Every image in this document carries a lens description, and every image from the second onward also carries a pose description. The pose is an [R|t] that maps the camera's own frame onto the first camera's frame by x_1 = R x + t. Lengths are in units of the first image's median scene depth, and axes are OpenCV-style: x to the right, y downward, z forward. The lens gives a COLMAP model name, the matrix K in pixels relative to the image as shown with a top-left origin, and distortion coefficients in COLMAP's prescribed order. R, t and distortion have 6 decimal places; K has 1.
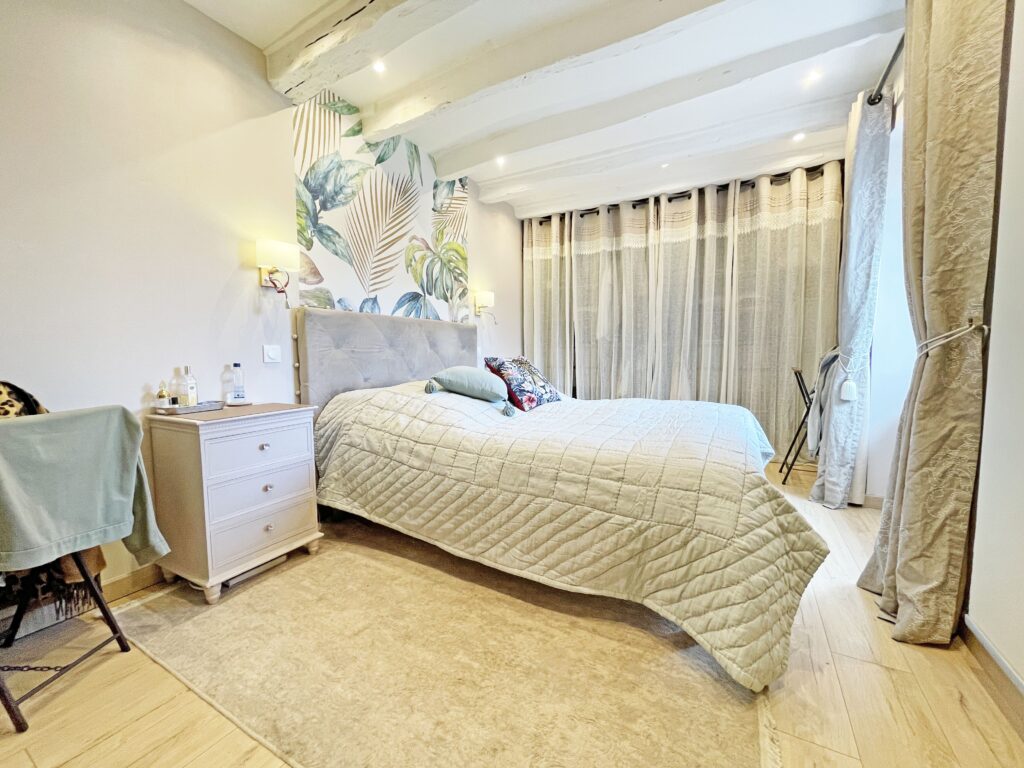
lens RADIAL K [[409.1, 0, 508.8], [0, 409.1, 381.6], [0, 0, 1]] dist [-0.001822, -0.000319]
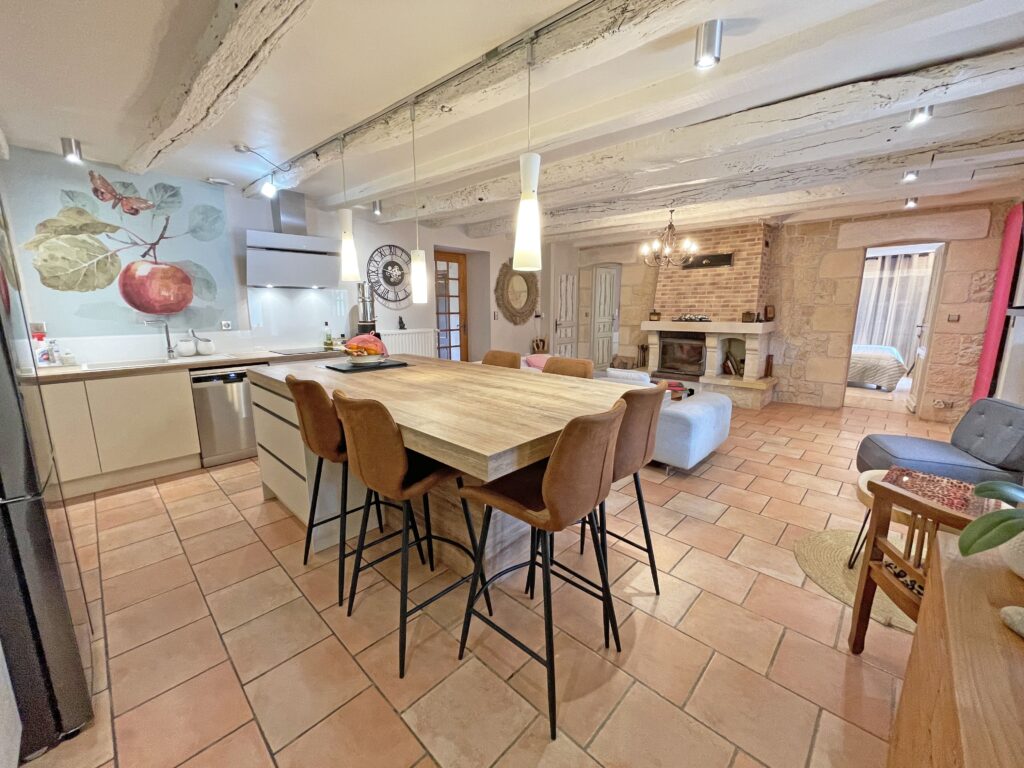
lens RADIAL K [[409.1, 0, 508.8], [0, 409.1, 381.6], [0, 0, 1]] dist [-0.001822, -0.000319]
pose [[0.970520, 0.044355, -0.236905, -1.052406], [-0.017831, 0.993440, 0.112952, 0.015546], [0.240361, -0.105398, 0.964945, -1.893003]]
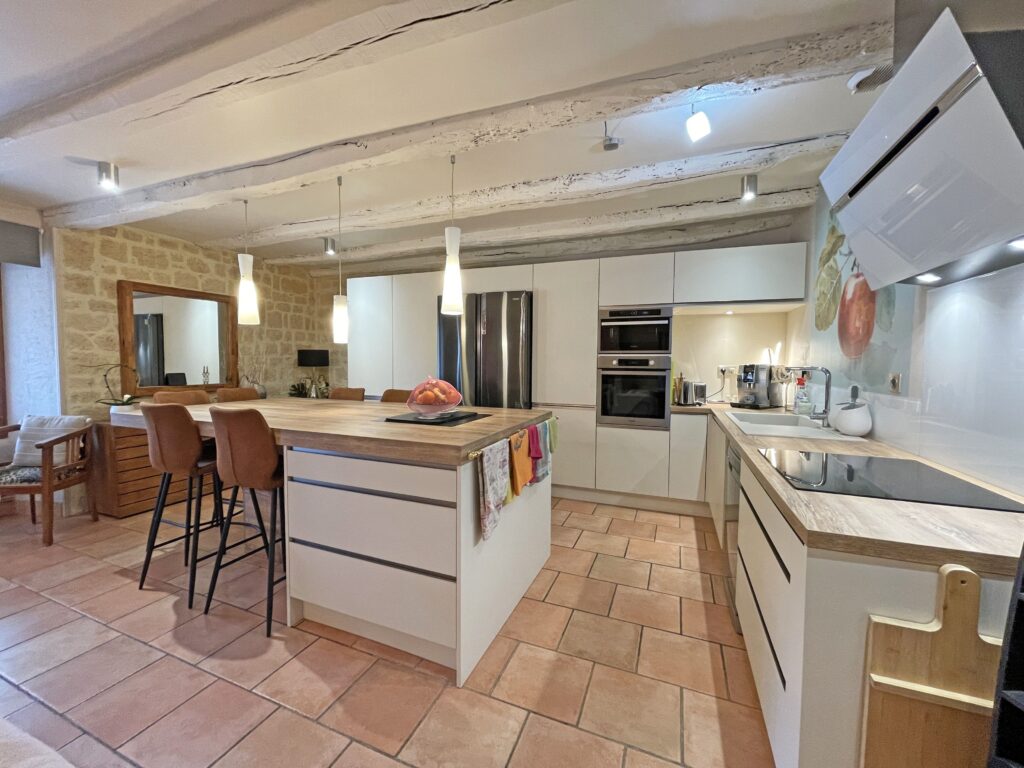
lens RADIAL K [[409.1, 0, 508.8], [0, 409.1, 381.6], [0, 0, 1]] dist [-0.001822, -0.000319]
pose [[-0.991219, 0.000569, -0.132229, -1.566674], [-0.015524, 0.992575, 0.120640, -0.056548], [0.131316, 0.121633, -0.983850, -0.497644]]
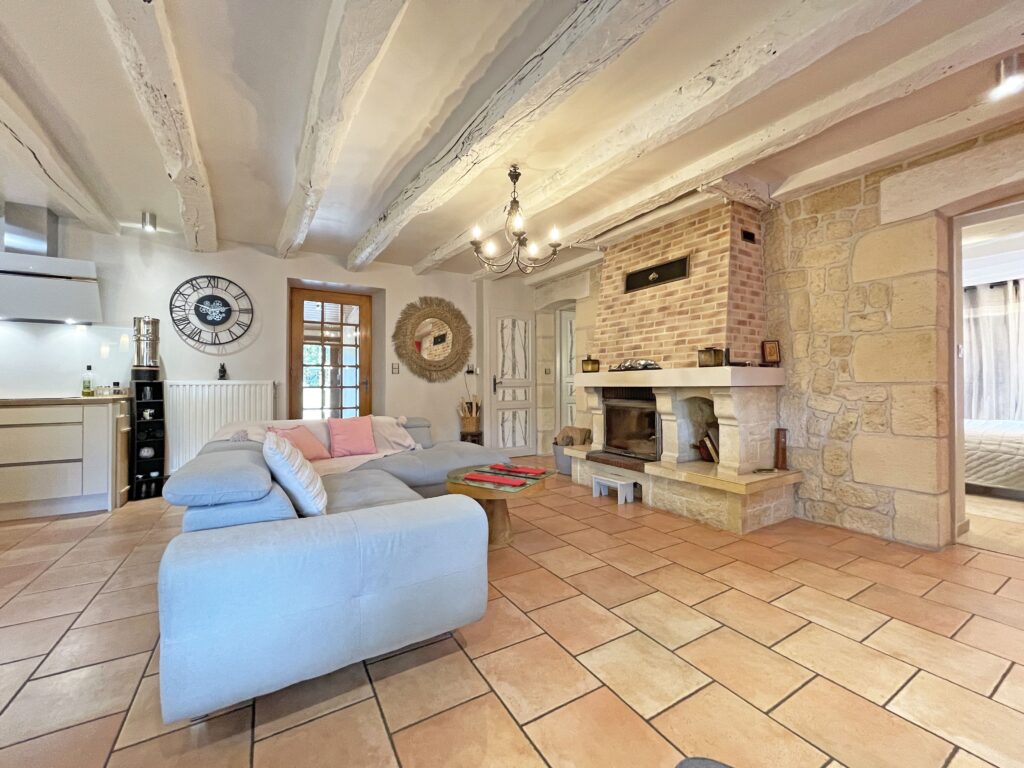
lens RADIAL K [[409.1, 0, 508.8], [0, 409.1, 381.6], [0, 0, 1]] dist [-0.001822, -0.000319]
pose [[0.870470, -0.000207, -0.492221, -0.487548], [-0.037309, 0.997095, -0.066398, 0.055182], [0.490806, 0.076161, 0.867934, -1.094431]]
